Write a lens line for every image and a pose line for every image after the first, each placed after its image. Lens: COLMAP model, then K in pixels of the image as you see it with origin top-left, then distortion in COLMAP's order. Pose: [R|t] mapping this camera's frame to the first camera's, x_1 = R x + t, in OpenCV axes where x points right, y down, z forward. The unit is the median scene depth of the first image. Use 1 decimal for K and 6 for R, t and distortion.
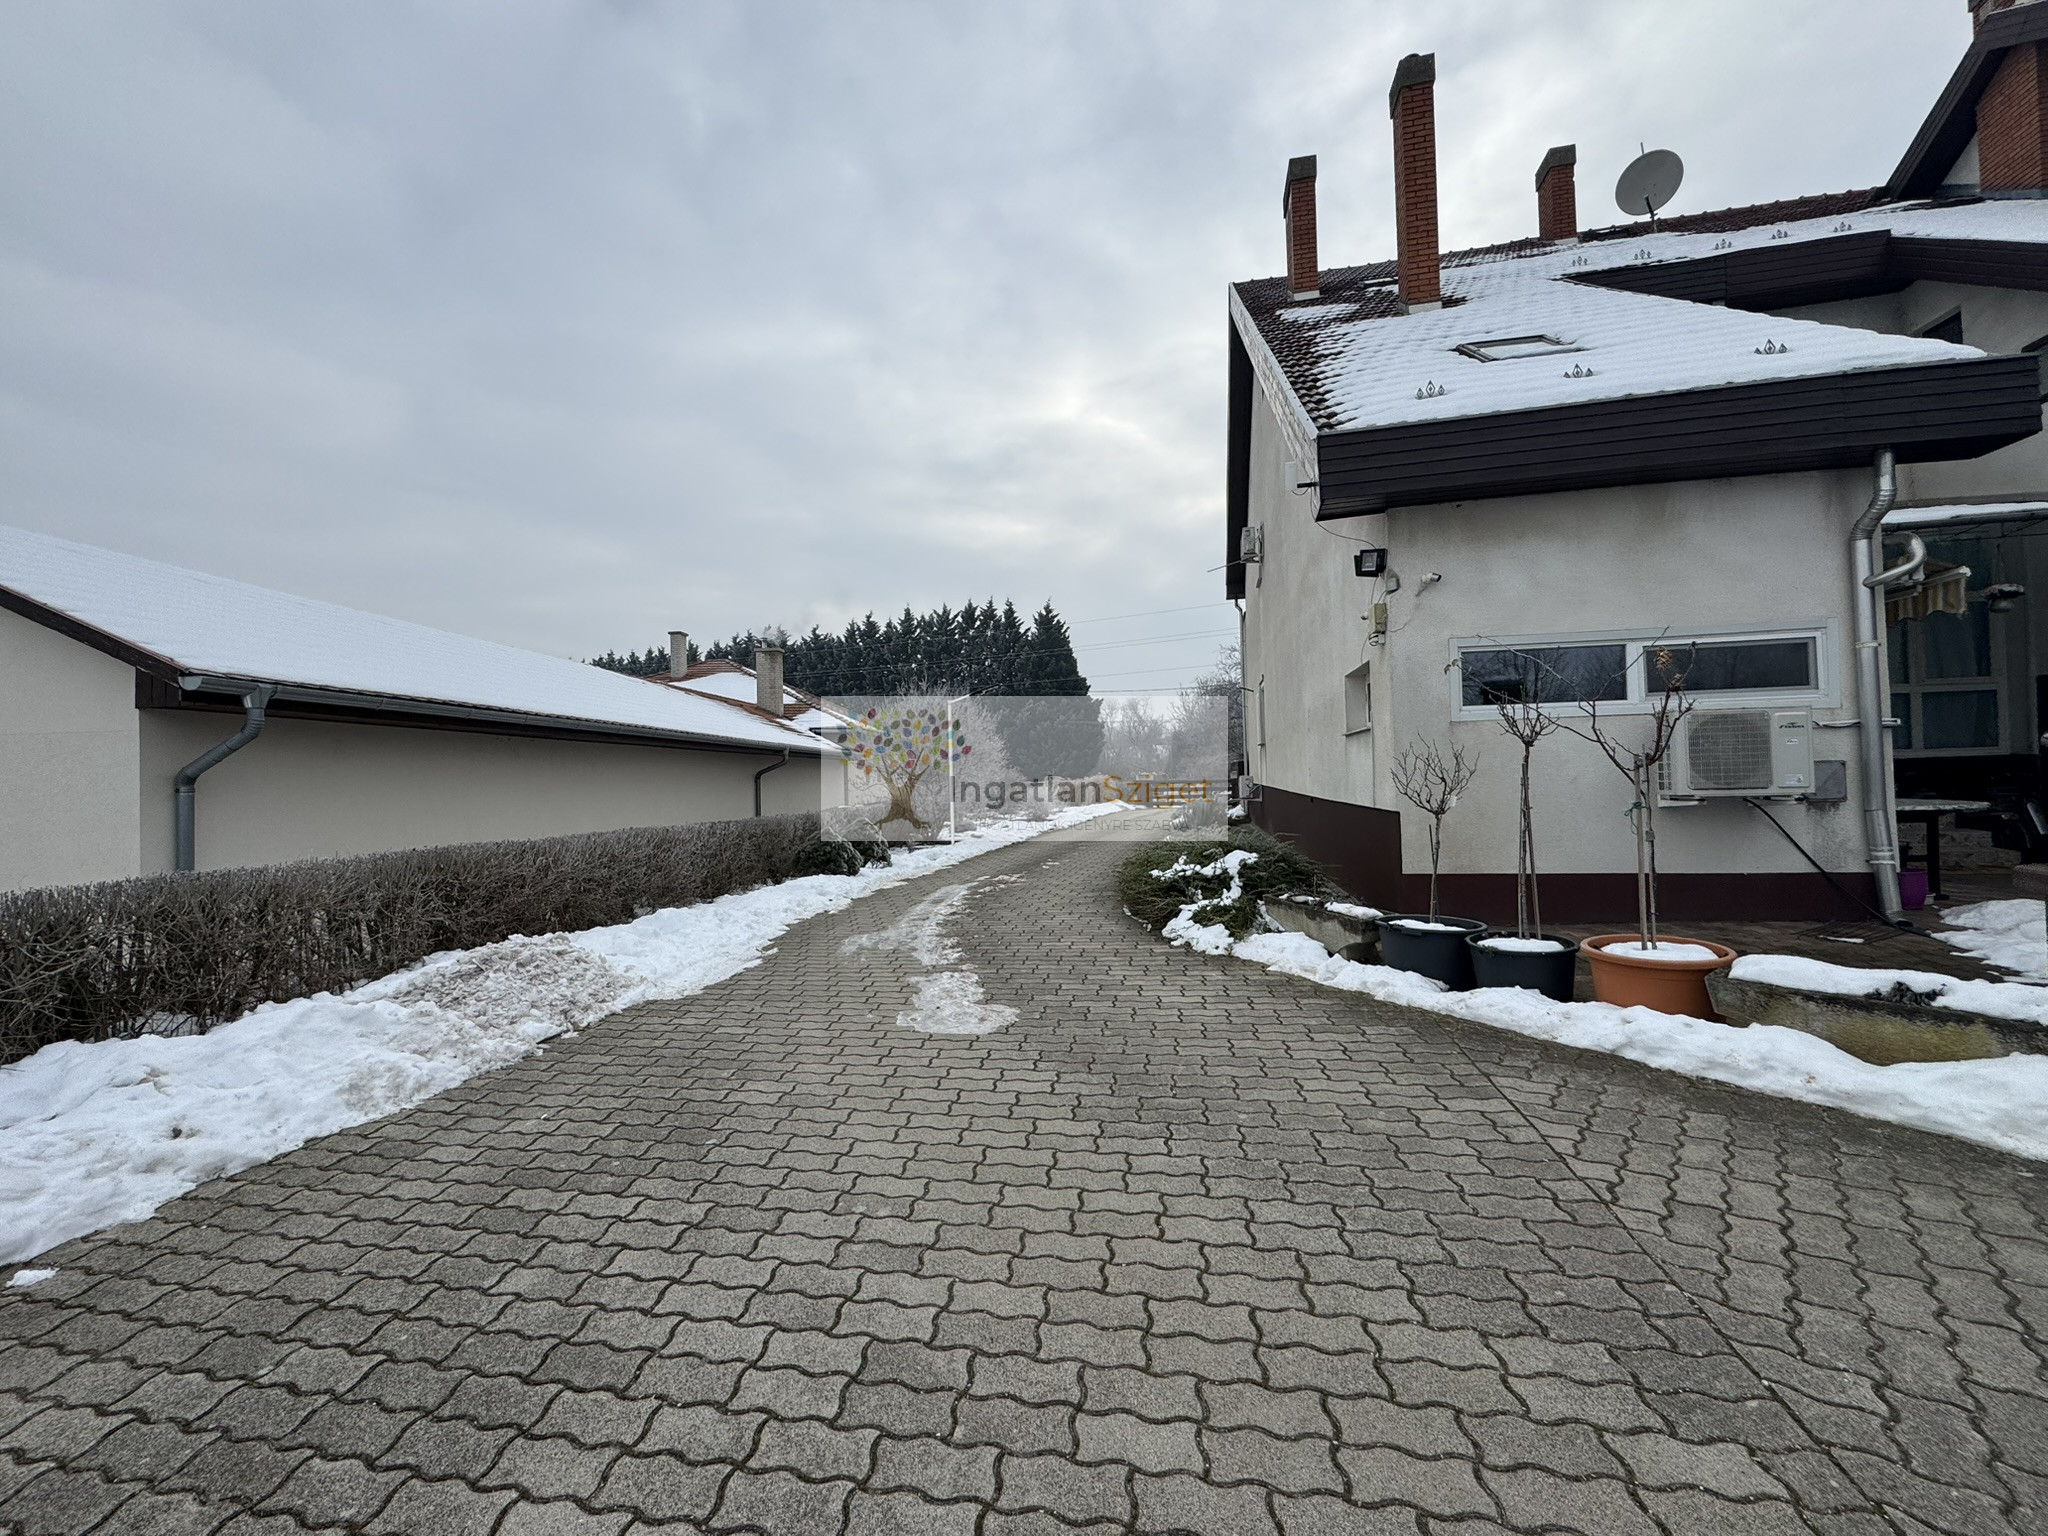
lens RADIAL K [[817.4, 0, 1022.4], [0, 817.4, 766.0], [0, 0, 1]] dist [-0.001594, 0.000212]
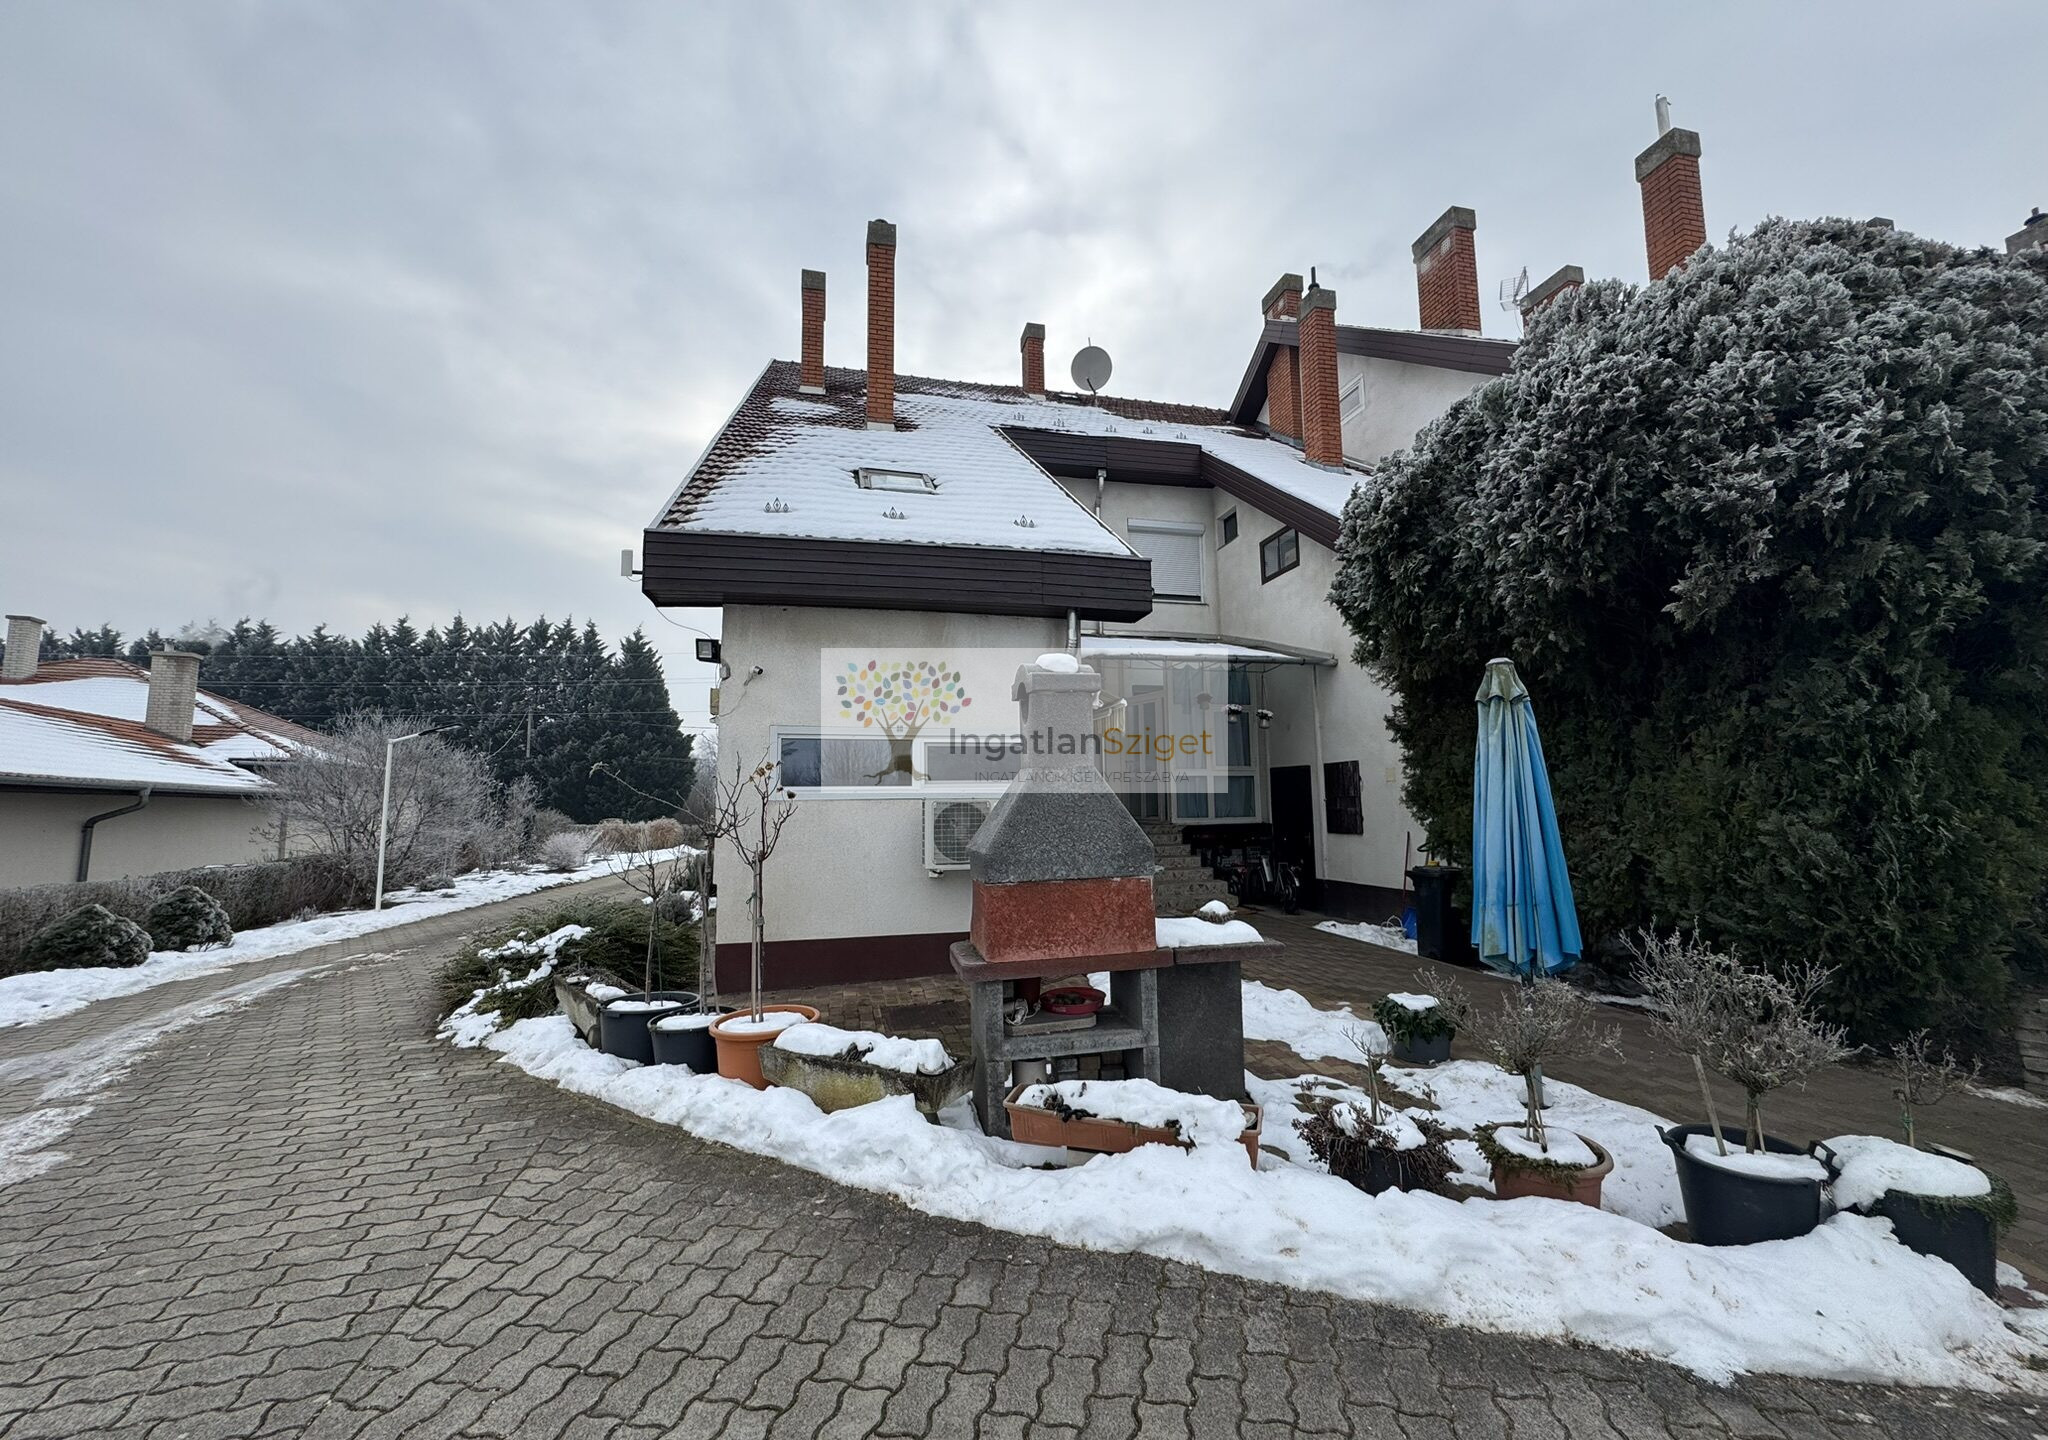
lens RADIAL K [[817.2, 0, 1024.0], [0, 817.2, 720.0], [0, 0, 1]] dist [0.000757, -0.000181]
pose [[0.900680, 0.061820, 0.430062, 0.278482], [-0.017179, 0.994119, -0.106924, -0.039962], [-0.434142, 0.088916, 0.896445, -0.116663]]
